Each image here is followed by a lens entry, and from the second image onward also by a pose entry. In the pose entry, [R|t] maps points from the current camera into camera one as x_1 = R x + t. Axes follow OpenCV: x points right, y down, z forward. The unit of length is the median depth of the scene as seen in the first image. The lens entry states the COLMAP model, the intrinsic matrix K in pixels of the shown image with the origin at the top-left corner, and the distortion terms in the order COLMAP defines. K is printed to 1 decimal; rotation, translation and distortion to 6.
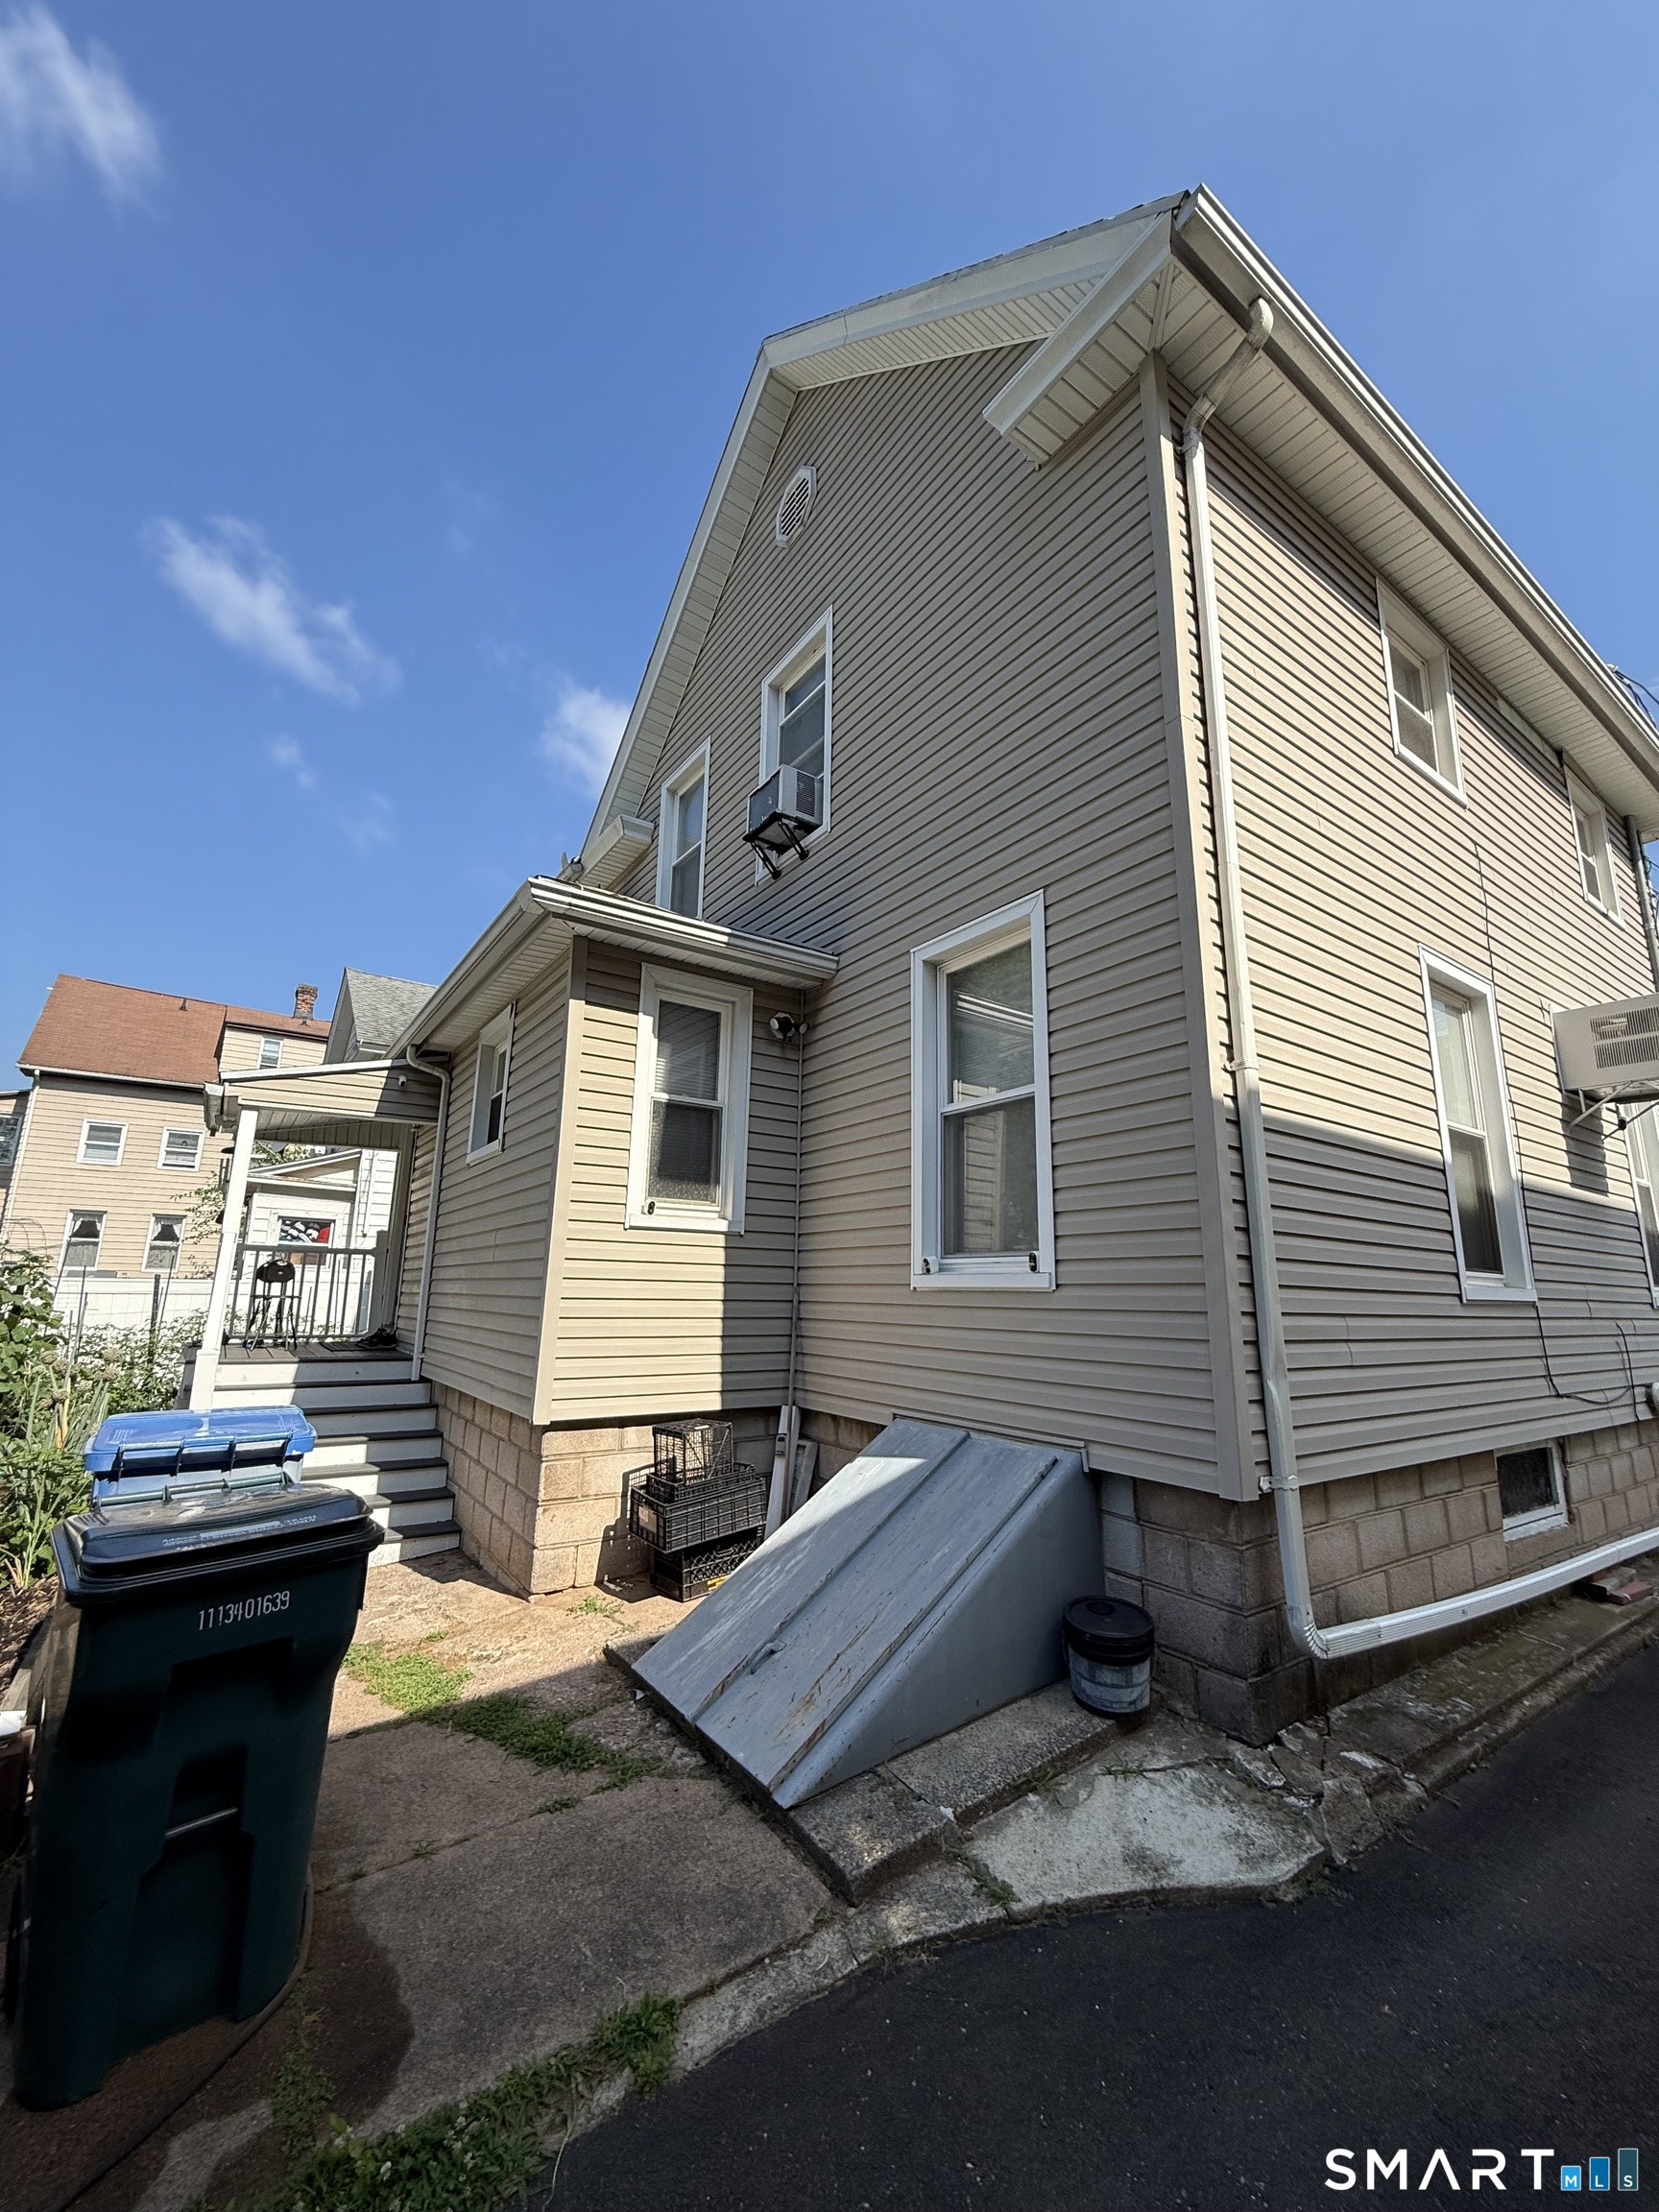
lens RADIAL K [[891.6, 0, 829.0], [0, 891.6, 1106.0], [0, 0, 1]] dist [-0.000070, 0.000146]
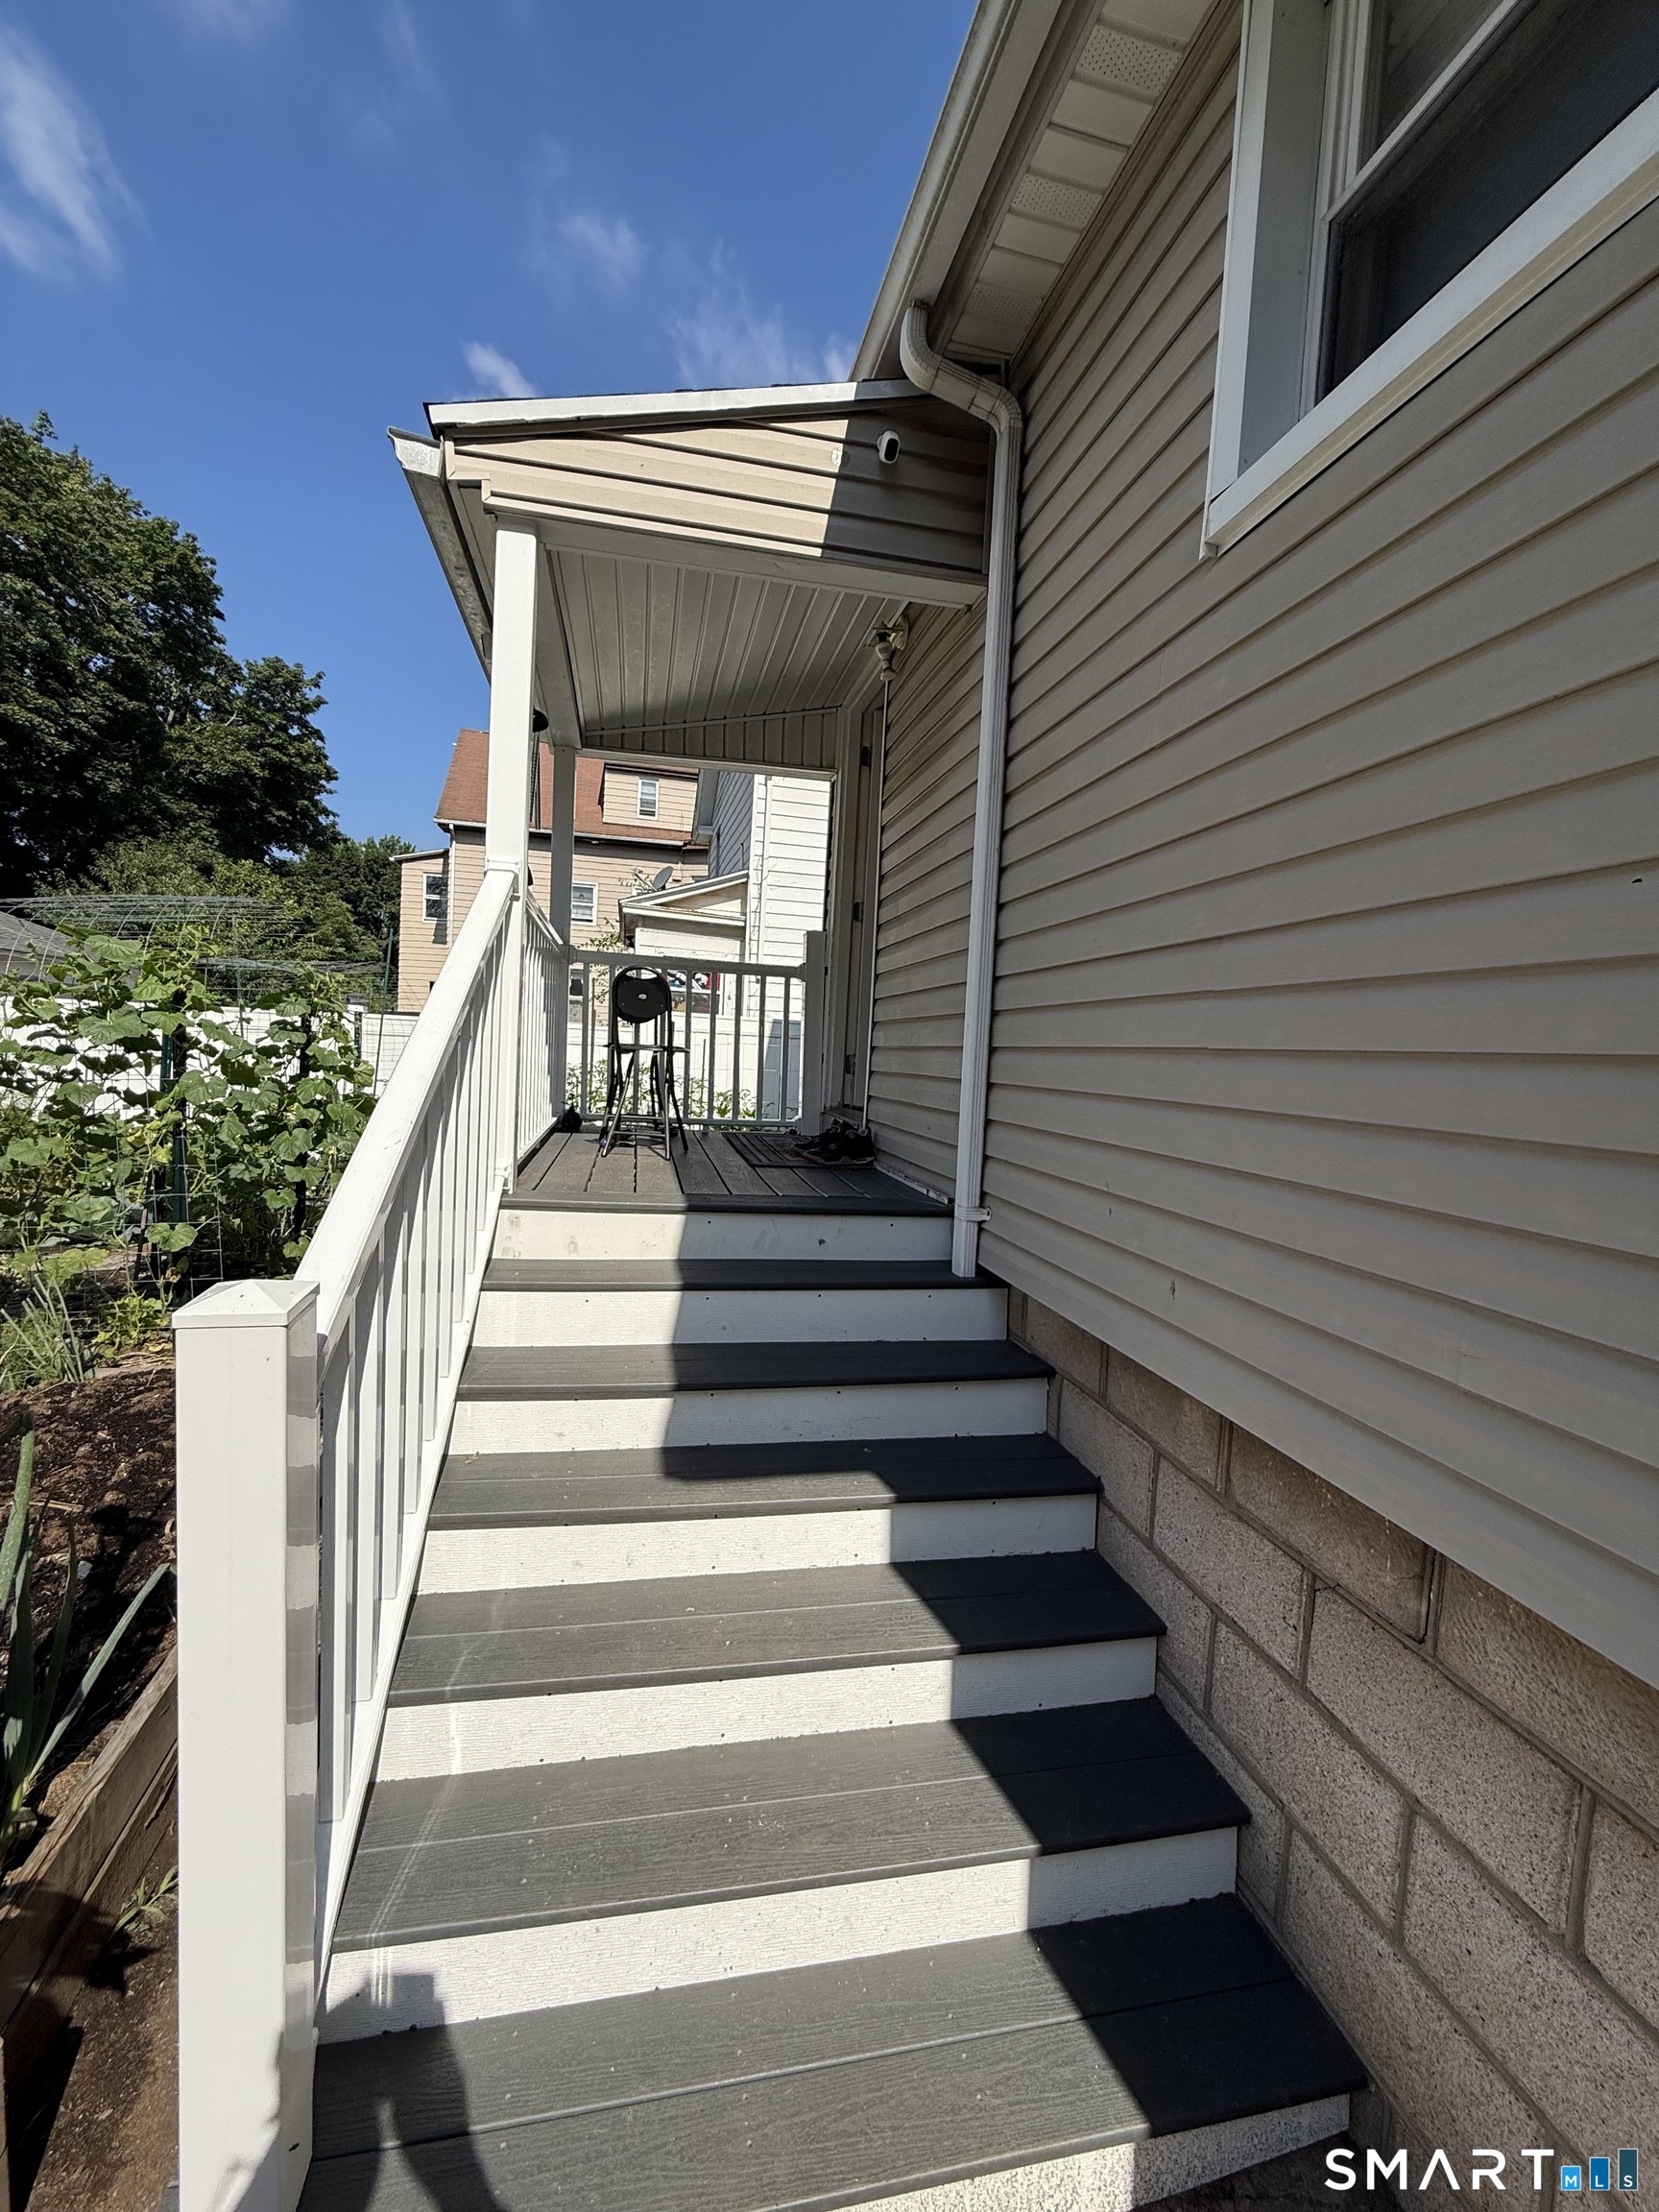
lens RADIAL K [[891.6, 0, 821.5], [0, 891.6, 1105.6], [0, 0, 1]] dist [-0.000070, 0.000146]
pose [[0.924988, 0.055188, -0.375966, -0.309400], [0.040741, 0.969291, 0.242517, 0.117690], [0.377805, -0.239643, 0.894335, 0.535017]]
